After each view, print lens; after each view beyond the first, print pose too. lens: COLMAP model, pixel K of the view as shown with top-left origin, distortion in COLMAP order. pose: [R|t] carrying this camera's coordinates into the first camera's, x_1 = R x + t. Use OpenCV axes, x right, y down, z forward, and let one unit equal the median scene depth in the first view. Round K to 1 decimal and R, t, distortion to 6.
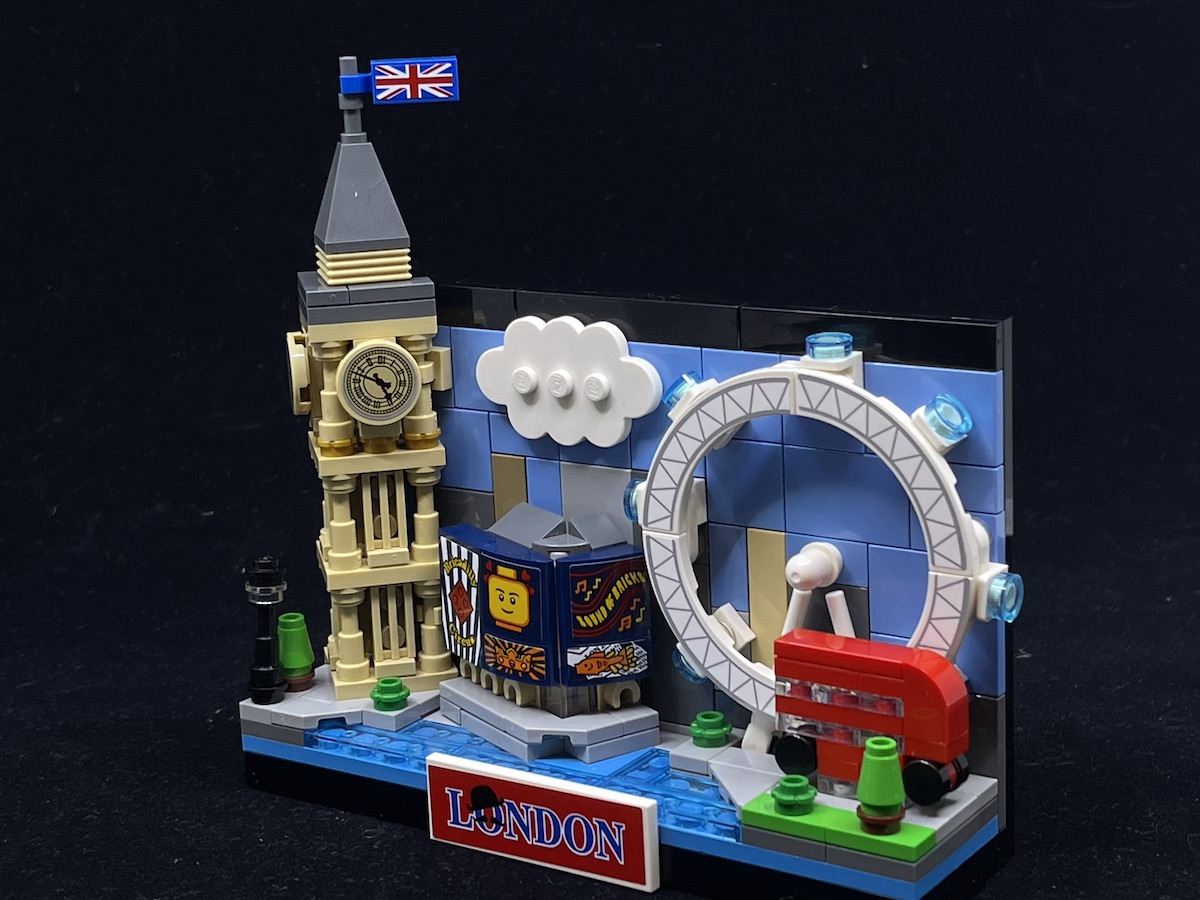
lens RADIAL K [[2425.6, 0, 599.7], [0, 2425.6, 446.2], [0, 0, 1]] dist [0.131006, 0.000000]
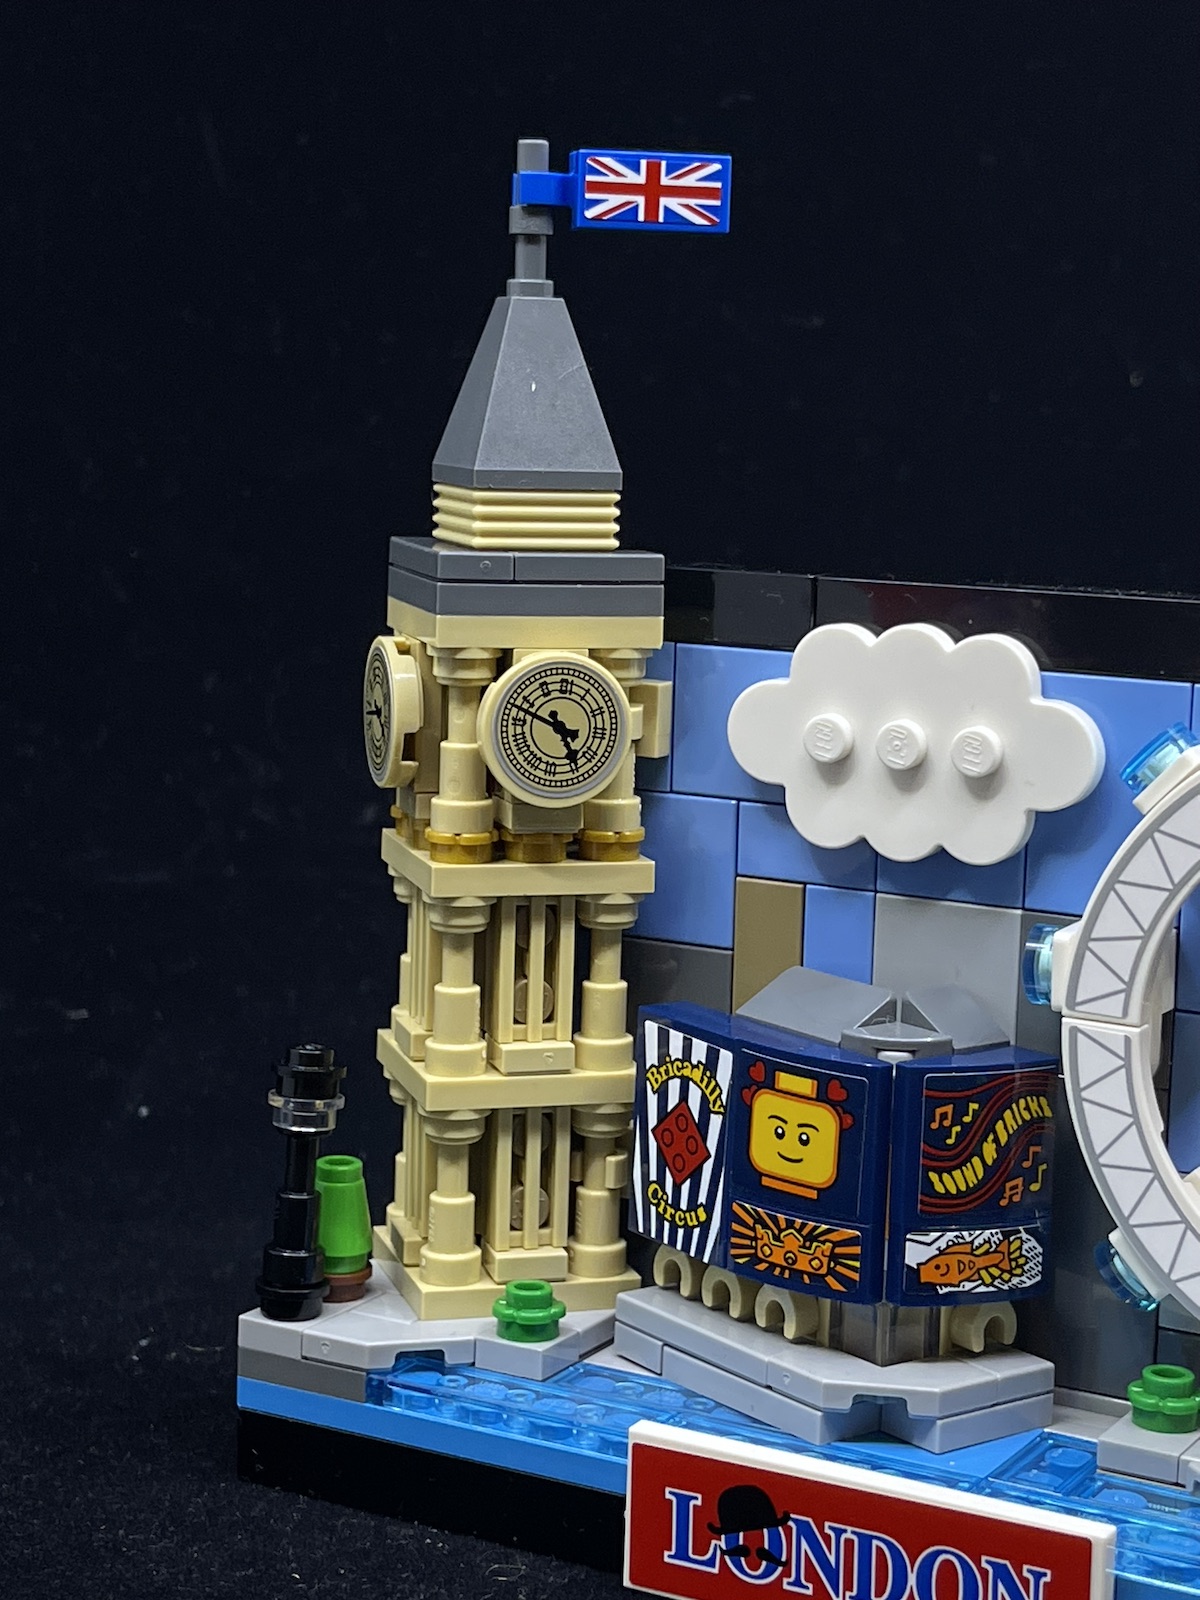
lens RADIAL K [[3234.2, 0, 599.9], [0, 3234.2, 806.1], [0, 0, 1]] dist [0.131006, 0.000000]
pose [[0.992975, 0.061585, 0.101032, -0.154071], [-0.052092, 0.994204, -0.094050, 0.058970], [-0.106238, 0.088126, 0.990428, 0.282783]]
